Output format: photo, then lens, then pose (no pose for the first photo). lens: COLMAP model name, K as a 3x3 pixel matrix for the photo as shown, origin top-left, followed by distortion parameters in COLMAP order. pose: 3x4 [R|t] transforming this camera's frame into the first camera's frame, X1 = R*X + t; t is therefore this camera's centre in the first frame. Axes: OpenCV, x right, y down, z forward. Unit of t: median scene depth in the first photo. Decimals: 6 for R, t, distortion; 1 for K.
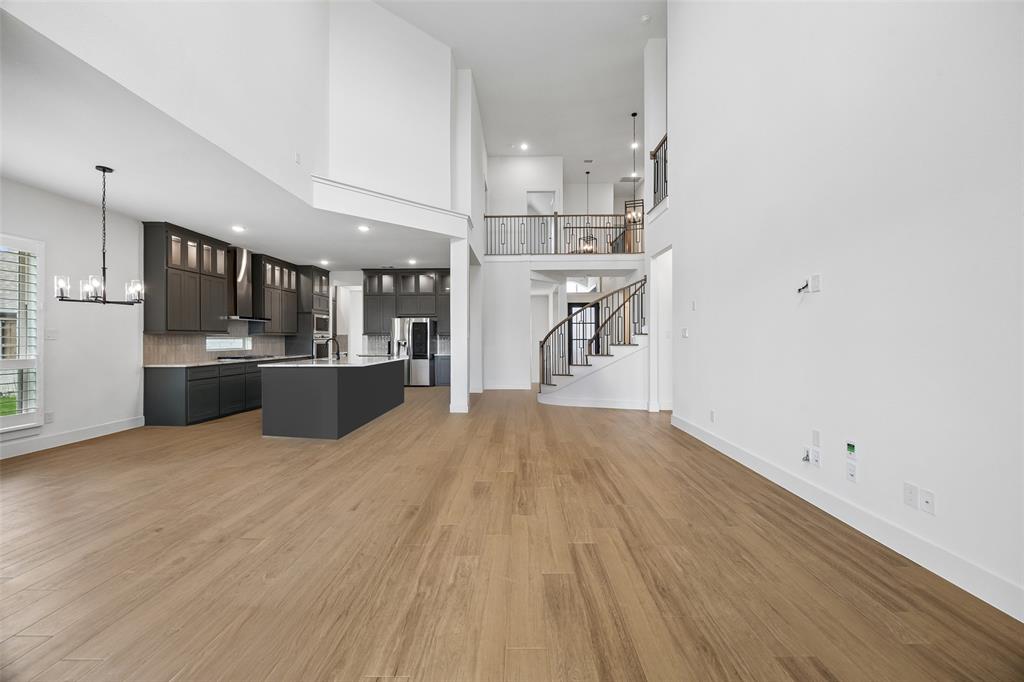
lens RADIAL K [[393.5, 0, 511.8], [0, 393.5, 338.6], [0, 0, 1]] dist [-0.001602, 0.000453]
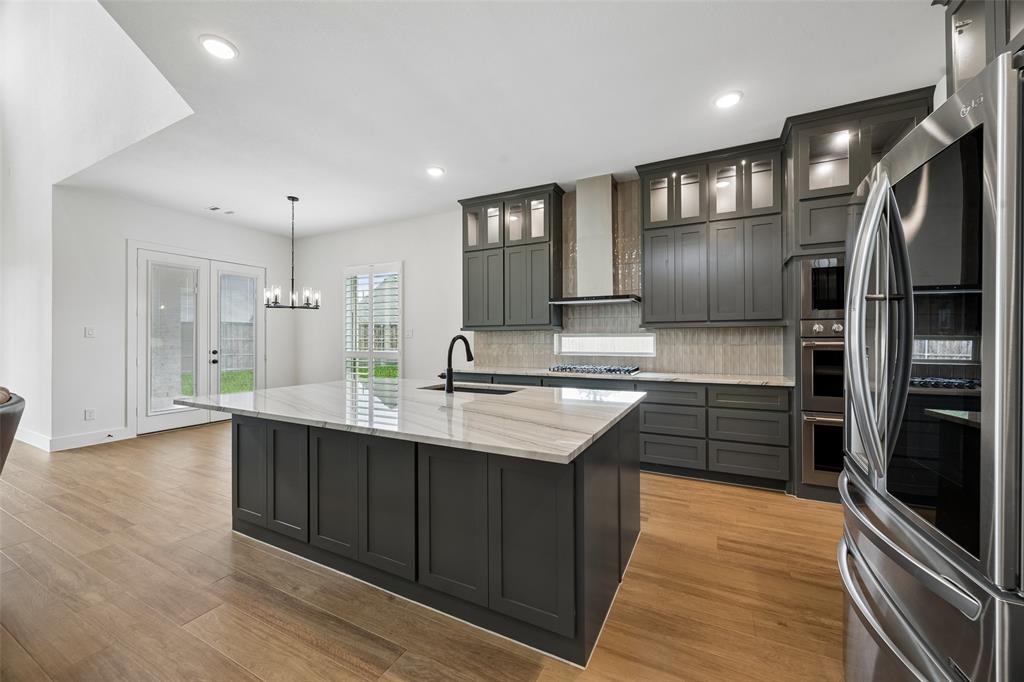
lens RADIAL K [[393.5, 0, 511.9], [0, 393.5, 337.9], [0, 0, 1]] dist [-0.001602, 0.000453]
pose [[-0.440510, 0.000247, -0.897747, -0.129936], [-0.000294, 1.000000, 0.000419, 0.004874], [0.897747, 0.000448, -0.440510, 1.300069]]
